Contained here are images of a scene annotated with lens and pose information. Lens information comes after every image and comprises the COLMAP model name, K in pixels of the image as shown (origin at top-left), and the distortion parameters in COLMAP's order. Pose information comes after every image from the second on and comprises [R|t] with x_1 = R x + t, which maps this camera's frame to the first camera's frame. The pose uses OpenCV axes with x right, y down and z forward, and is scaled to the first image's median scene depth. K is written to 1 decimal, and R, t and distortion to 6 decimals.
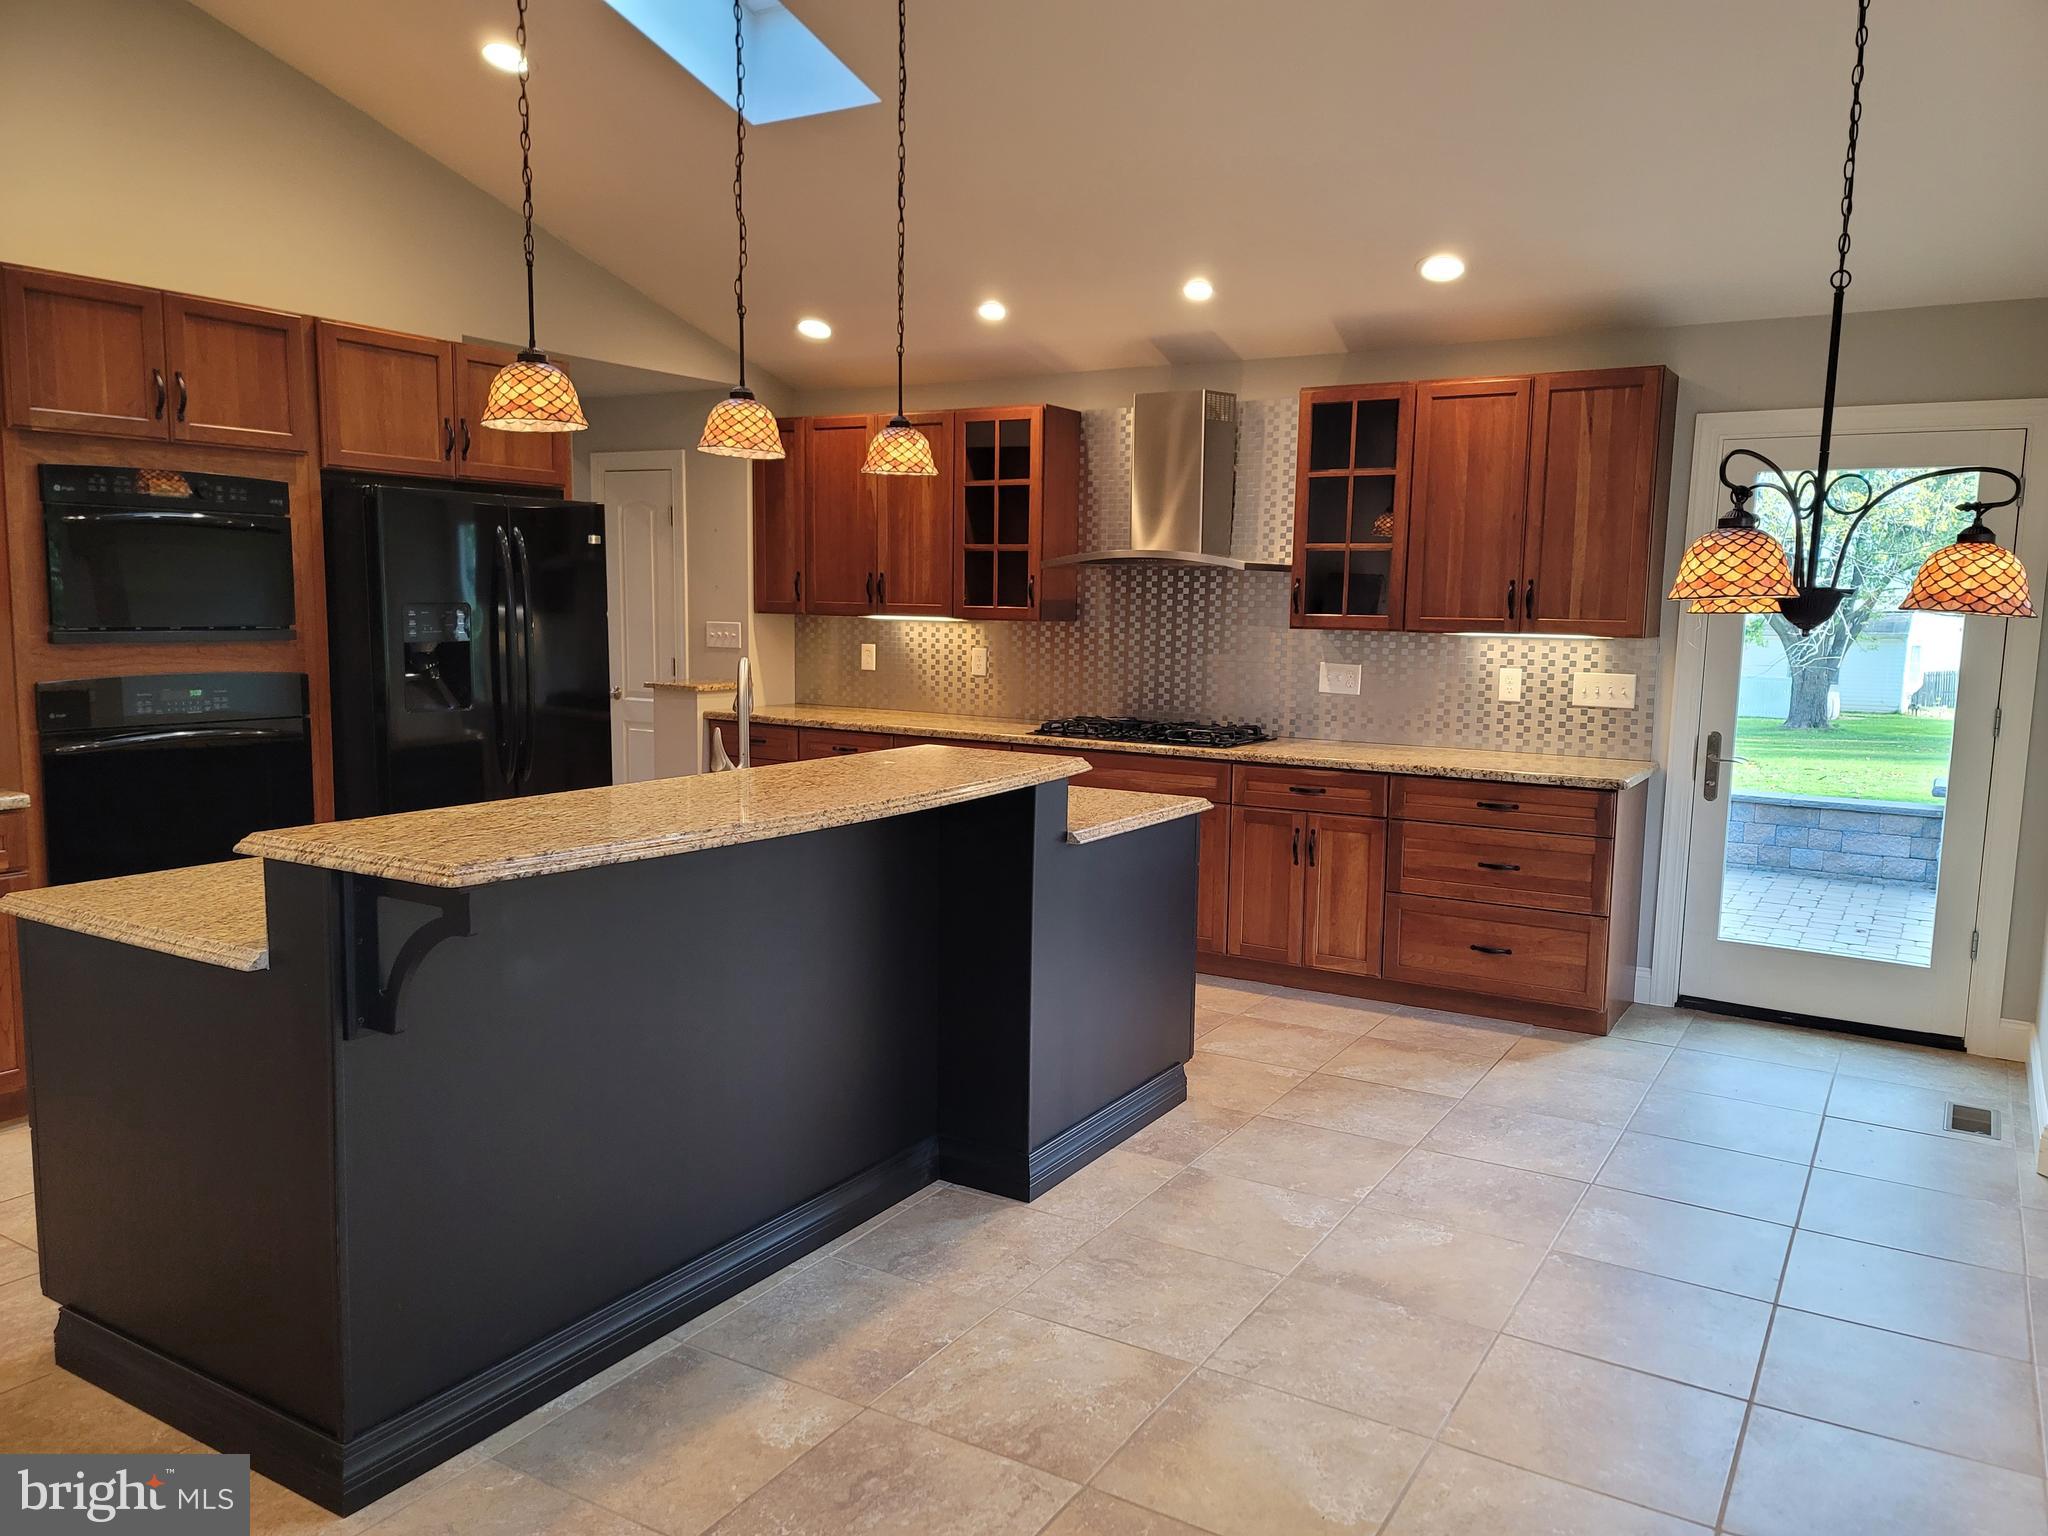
lens RADIAL K [[1494.1, 0, 1035.2], [0, 1494.1, 783.7], [0, 0, 1]] dist [0.074113, -0.047153]
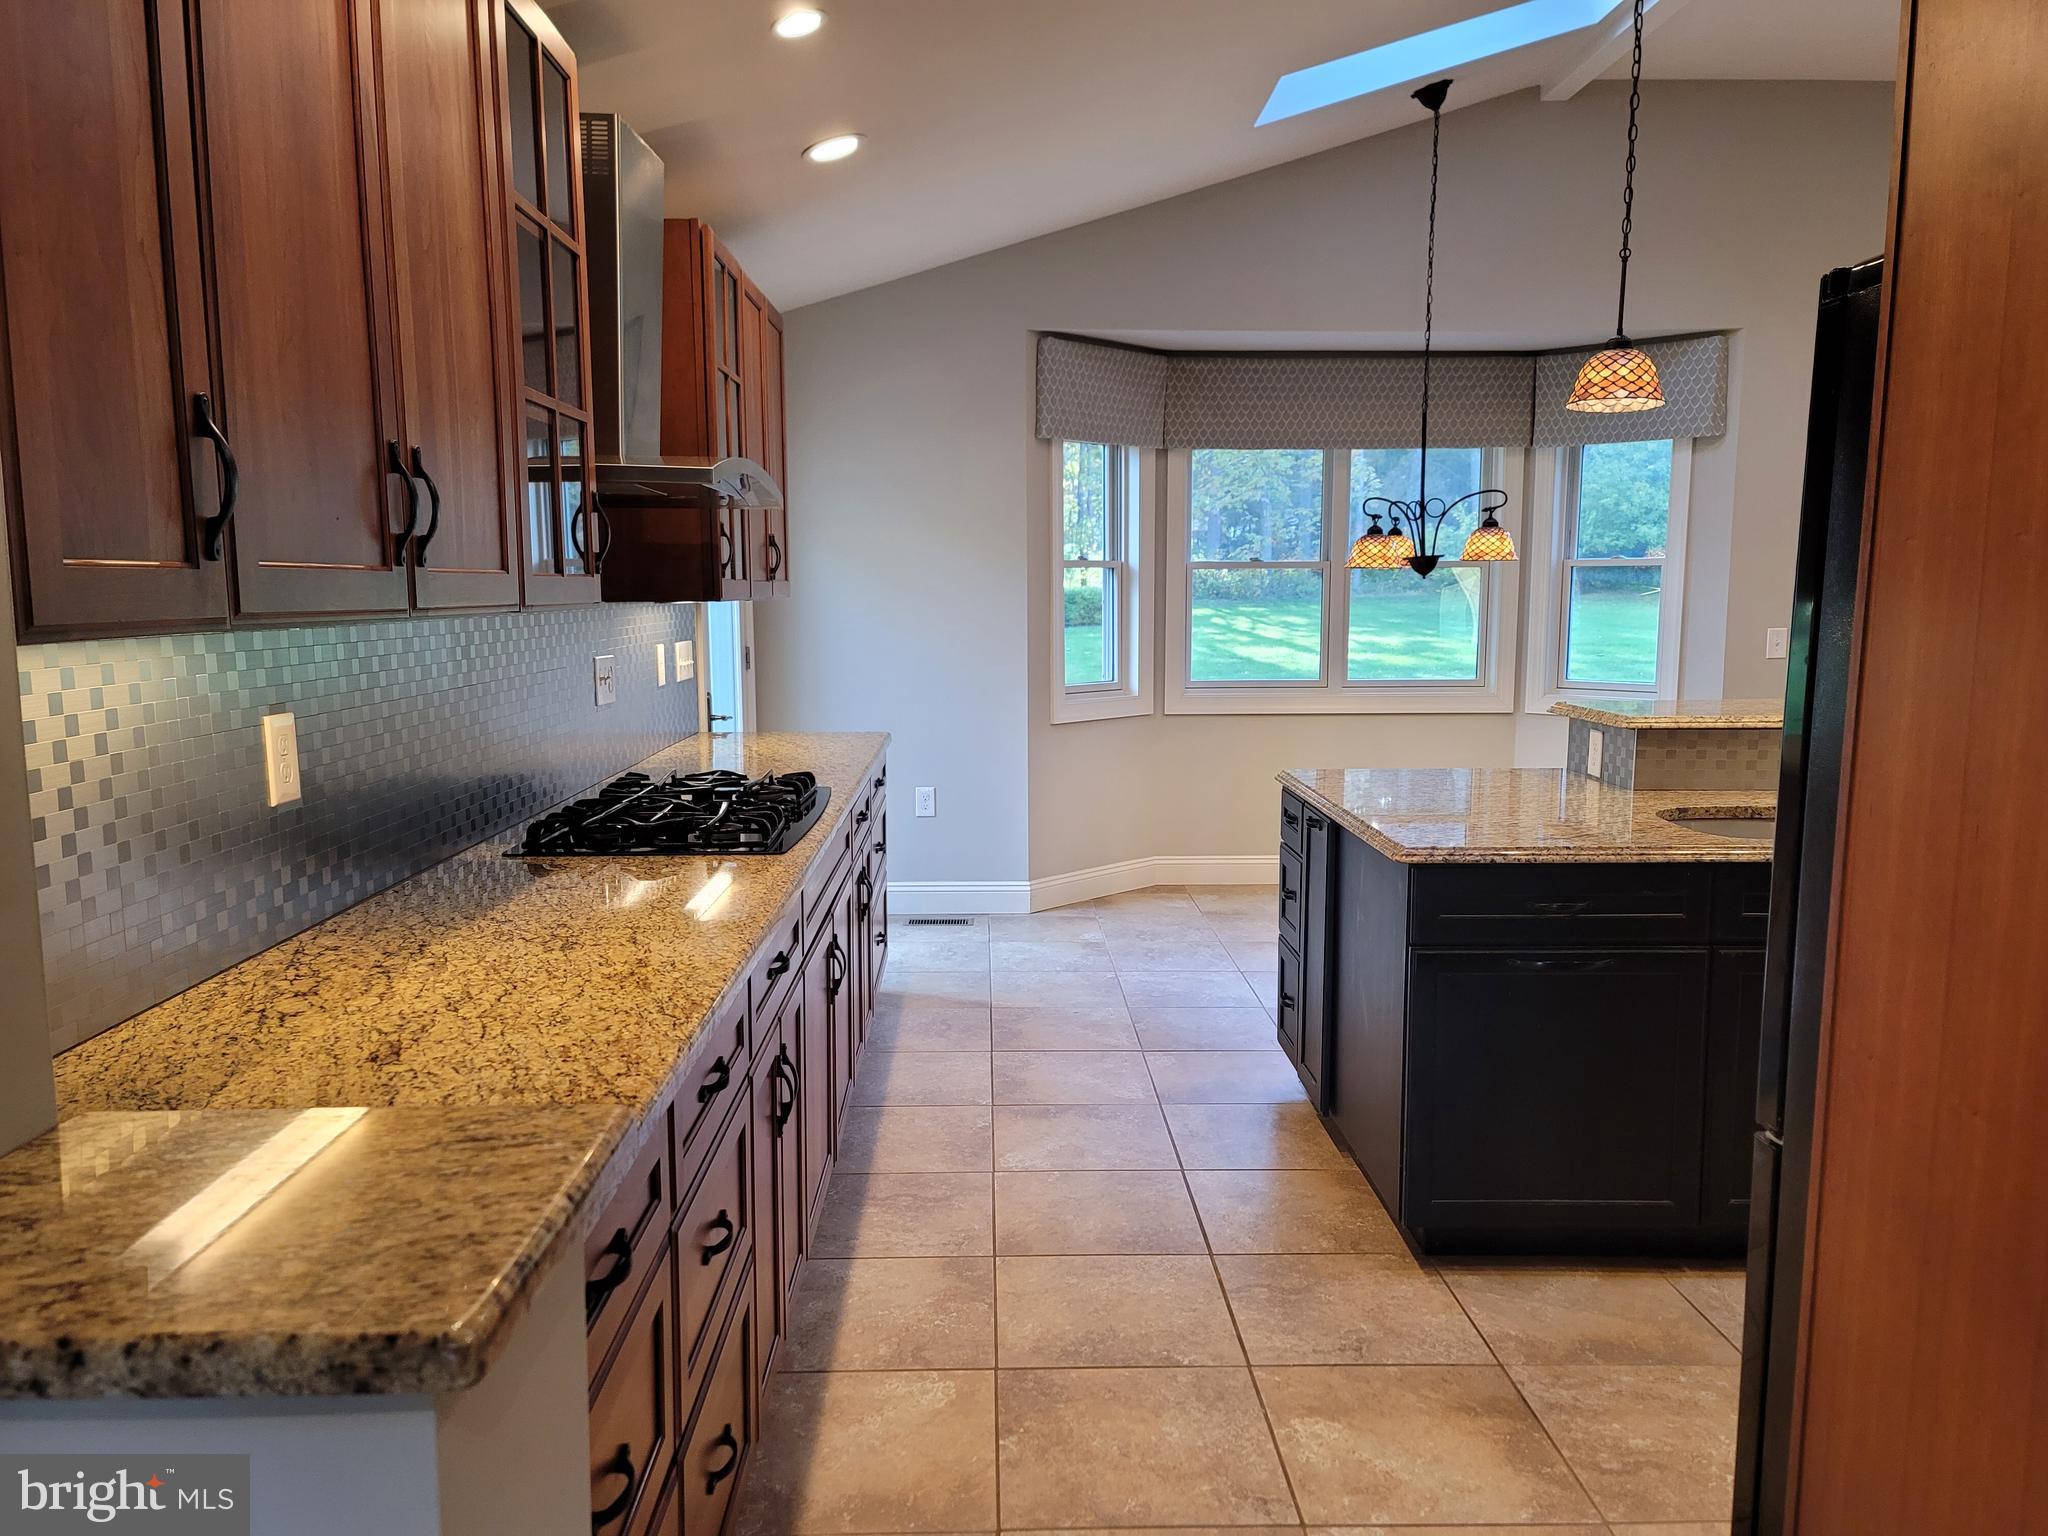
lens RADIAL K [[1494.1, 0, 1035.2], [0, 1494.1, 783.7], [0, 0, 1]] dist [0.074113, -0.047153]
pose [[-0.547925, -0.128474, 0.826603, -0.462185], [0.096819, 0.971756, 0.215212, -0.158725], [-0.830906, 0.197951, -0.520011, 1.279667]]
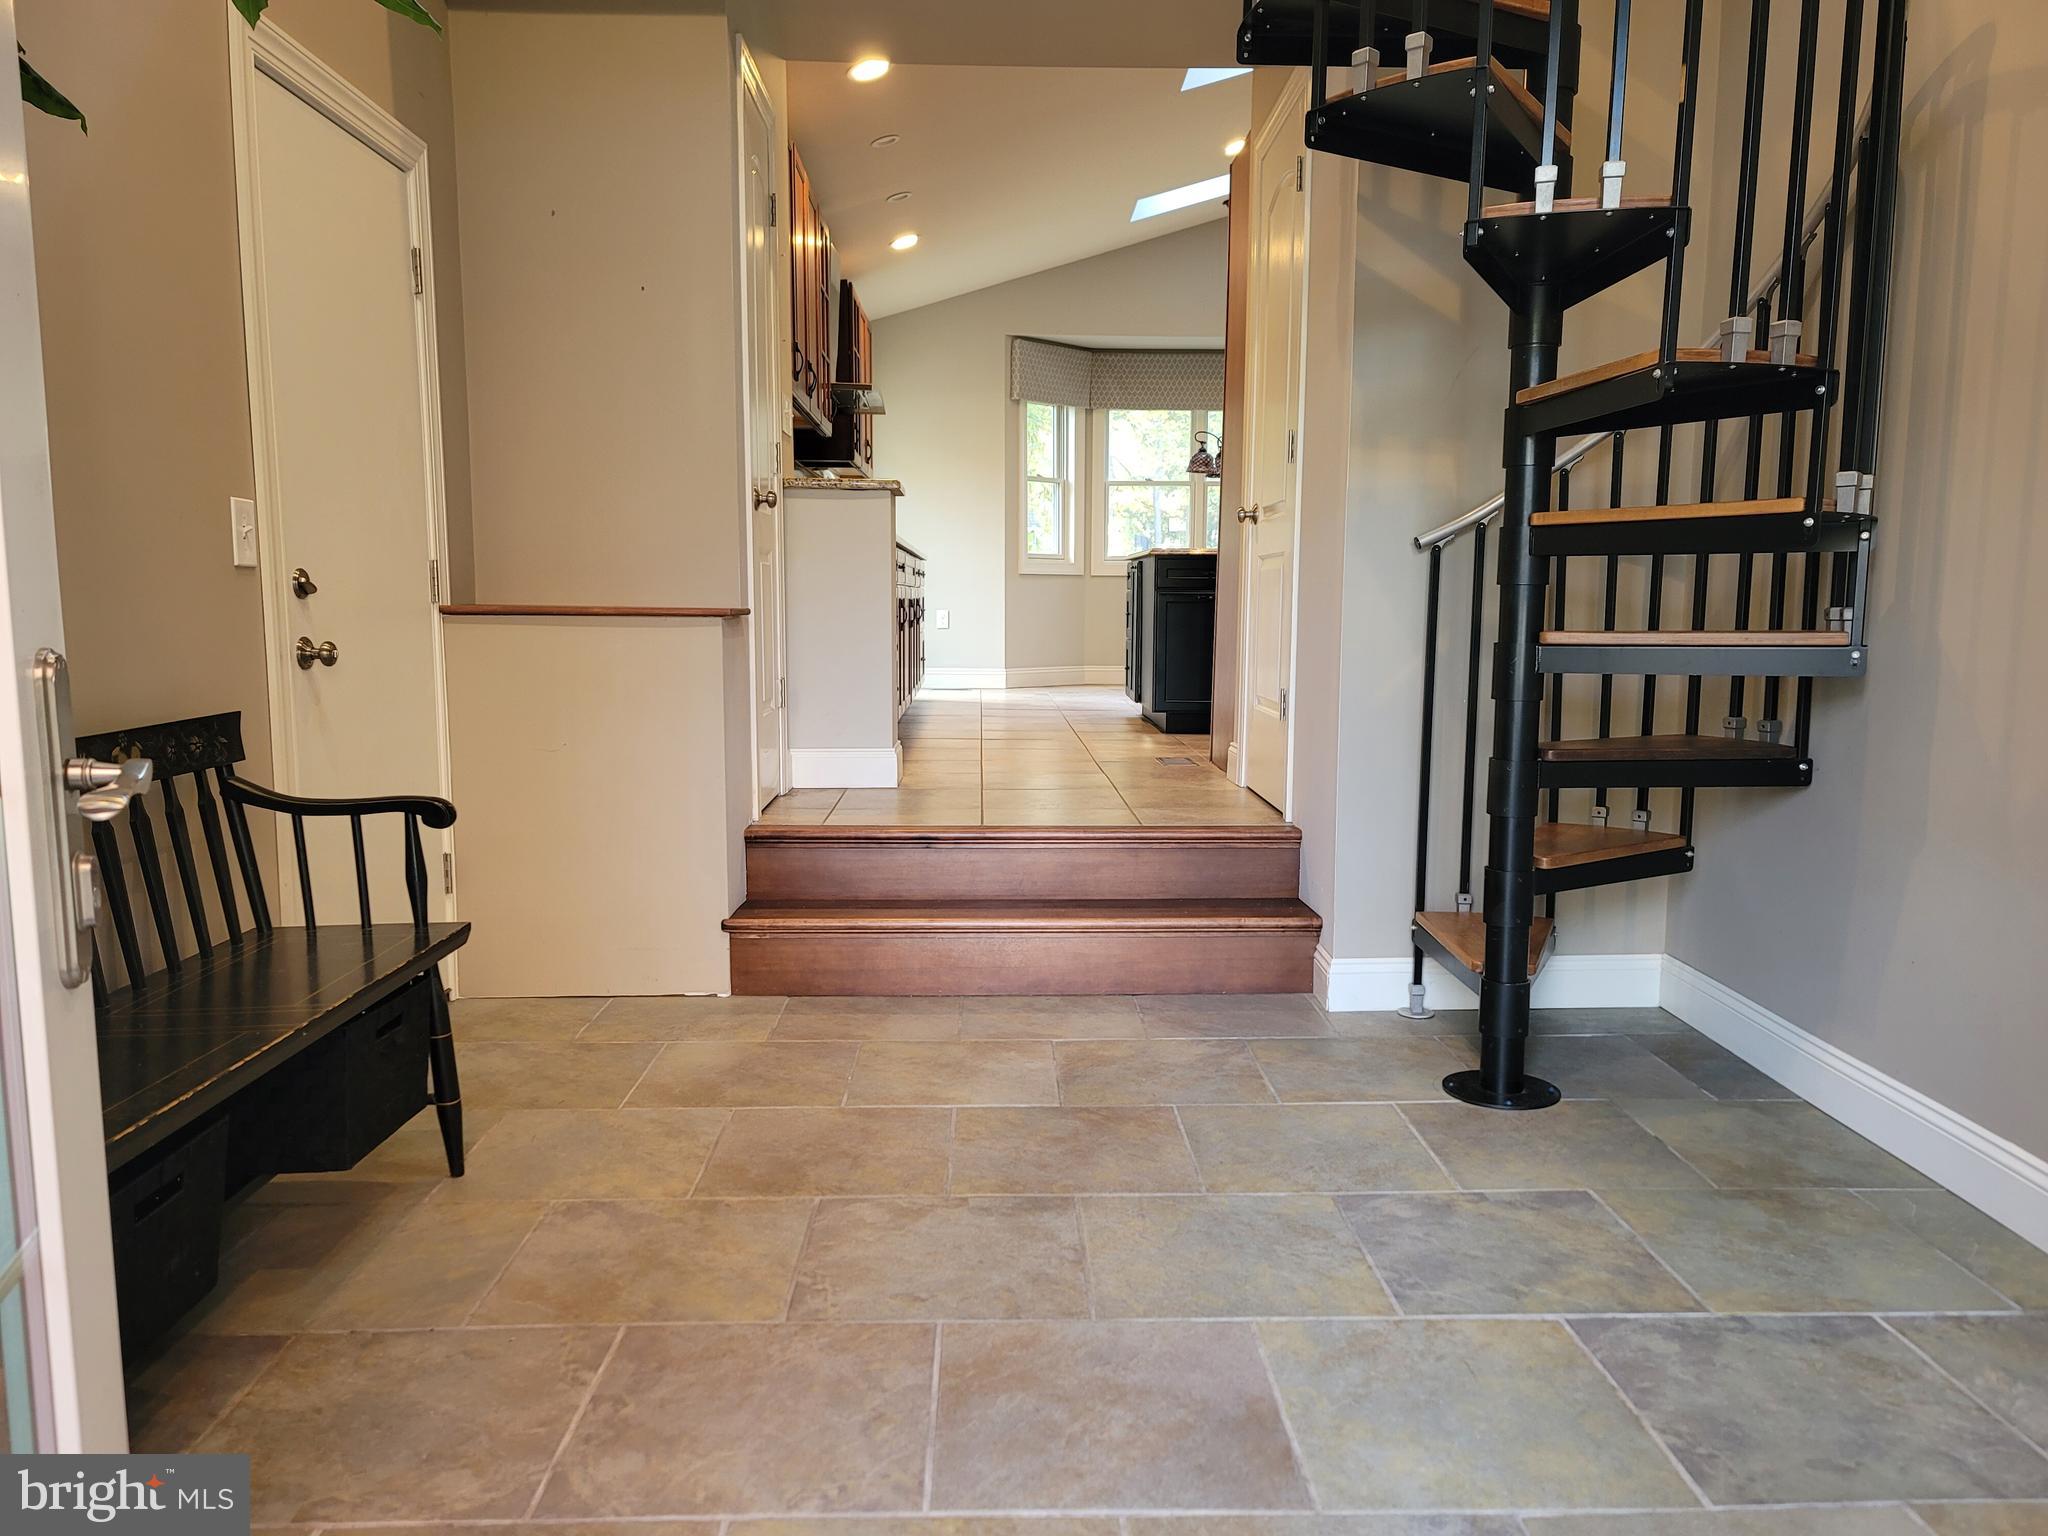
lens RADIAL K [[1494.1, 0, 1035.2], [0, 1494.1, 783.7], [0, 0, 1]] dist [0.074113, -0.047153]
pose [[-0.549039, -0.123295, 0.826652, -1.120458], [0.092653, 0.973985, 0.206808, -0.086784], [-0.830645, 0.190138, -0.523332, 1.686865]]
